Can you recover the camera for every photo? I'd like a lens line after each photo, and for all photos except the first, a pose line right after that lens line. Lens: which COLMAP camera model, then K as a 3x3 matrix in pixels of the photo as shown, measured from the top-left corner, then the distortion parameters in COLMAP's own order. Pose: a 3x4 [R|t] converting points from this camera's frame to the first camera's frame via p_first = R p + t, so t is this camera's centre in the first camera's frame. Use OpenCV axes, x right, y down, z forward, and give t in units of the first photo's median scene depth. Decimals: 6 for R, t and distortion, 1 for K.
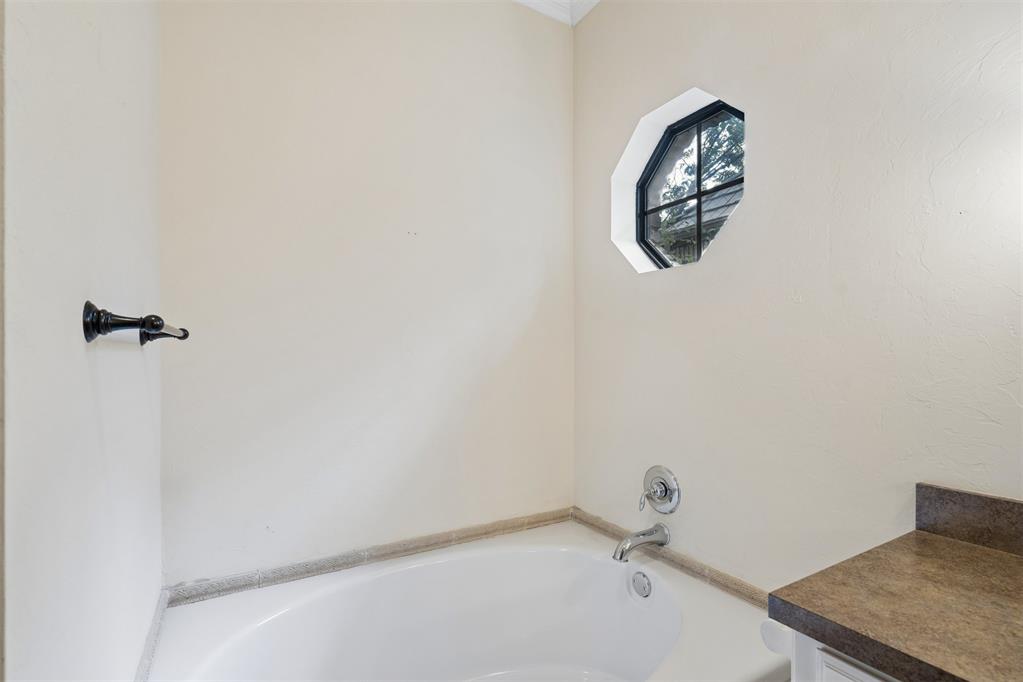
lens RADIAL K [[464.5, 0, 498.1], [0, 464.5, 350.1], [0, 0, 1]] dist [-0.002982, 0.001056]
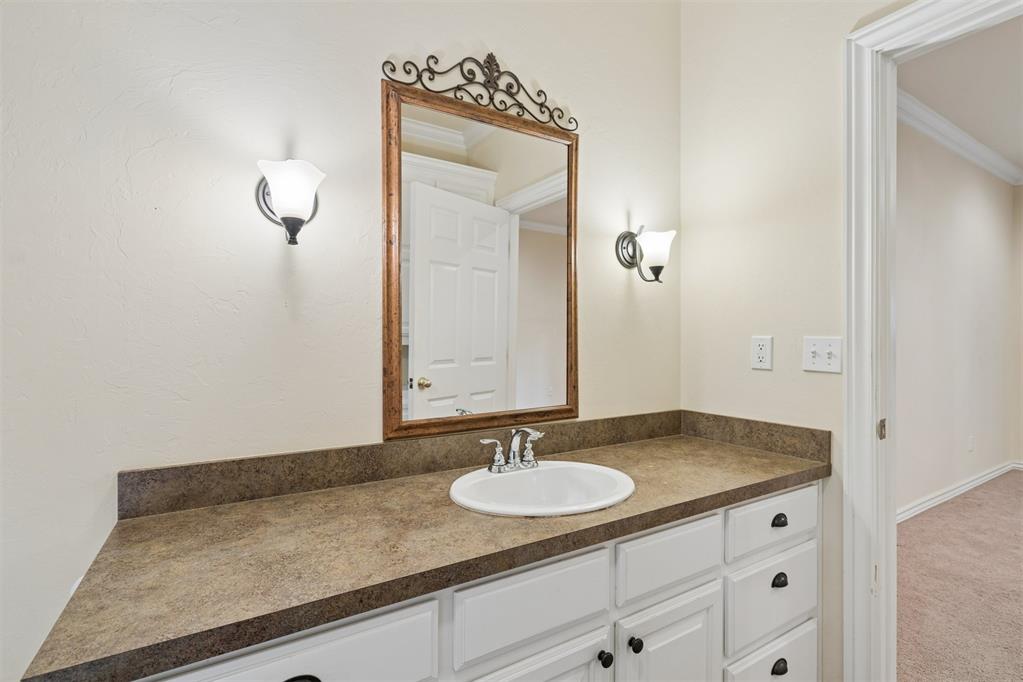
lens RADIAL K [[469.1, 0, 518.6], [0, 469.1, 339.6], [0, 0, 1]] dist [-0.001838, 0.000191]
pose [[-0.028051, 0.002479, 0.999603, -0.129408], [-0.012964, 0.999912, -0.002843, -0.001248], [-0.999522, -0.013039, -0.028016, 0.231615]]
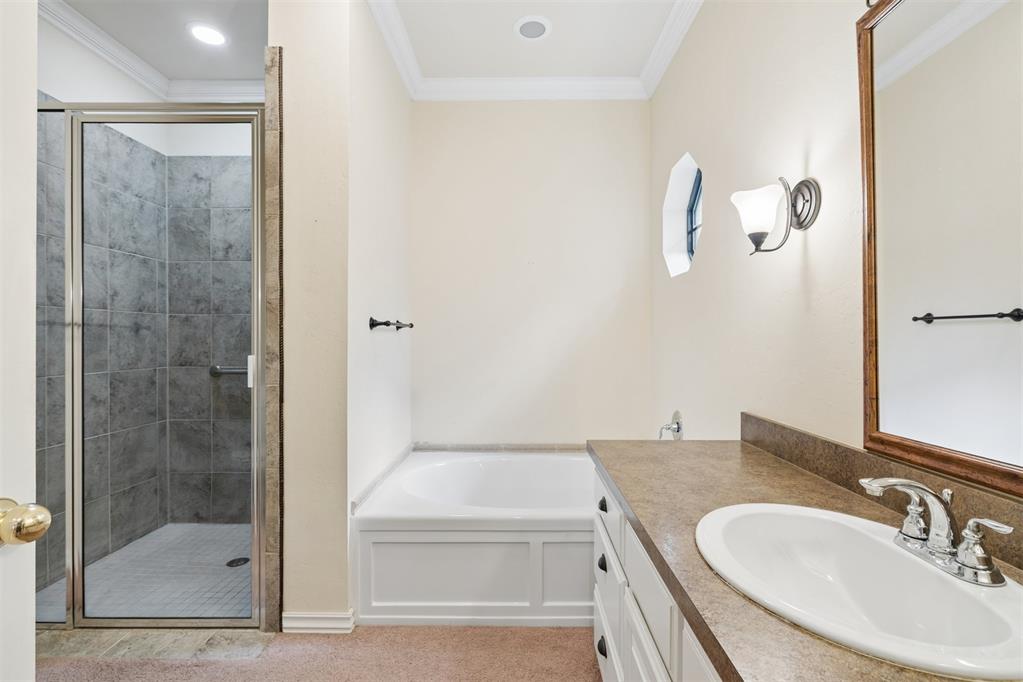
lens RADIAL K [[465.7, 0, 515.6], [0, 465.7, 336.1], [0, 0, 1]] dist [0.002216, 0.000574]
pose [[0.859360, -0.002809, -0.511364, 1.295375], [0.004563, 0.999987, 0.002176, 0.016272], [0.511351, -0.004204, 0.859362, -0.993818]]
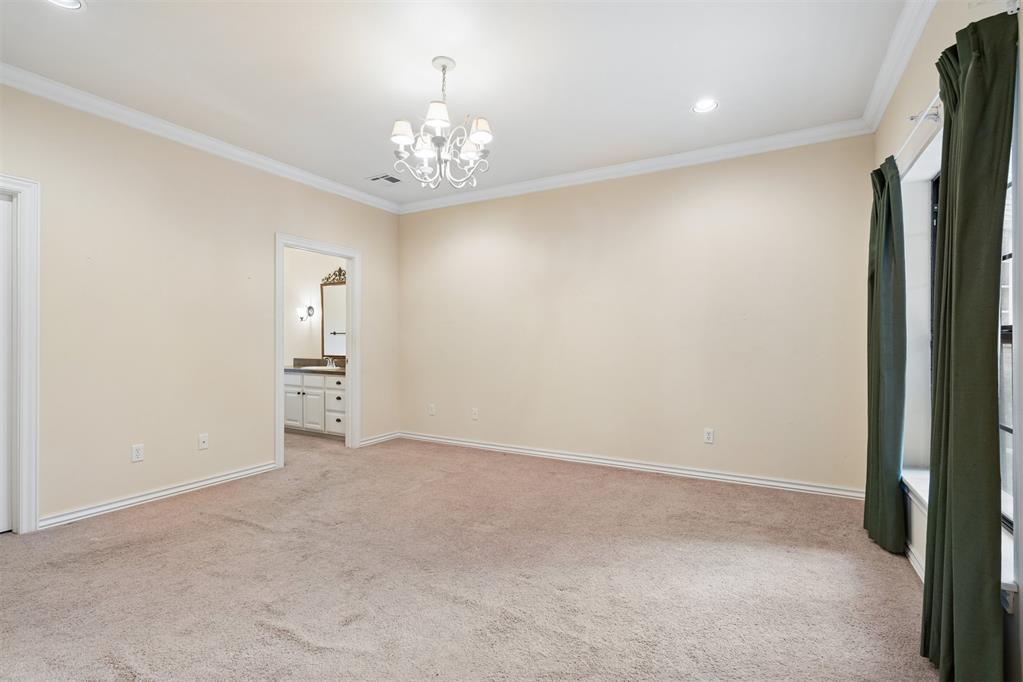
lens RADIAL K [[465.7, 0, 515.6], [0, 465.7, 336.1], [0, 0, 1]] dist [0.002216, 0.000574]
pose [[0.863459, -0.001881, 0.504415, 0.364928], [-0.000532, 0.999989, 0.004640, -0.059359], [-0.504419, -0.004275, 0.863449, -7.512857]]
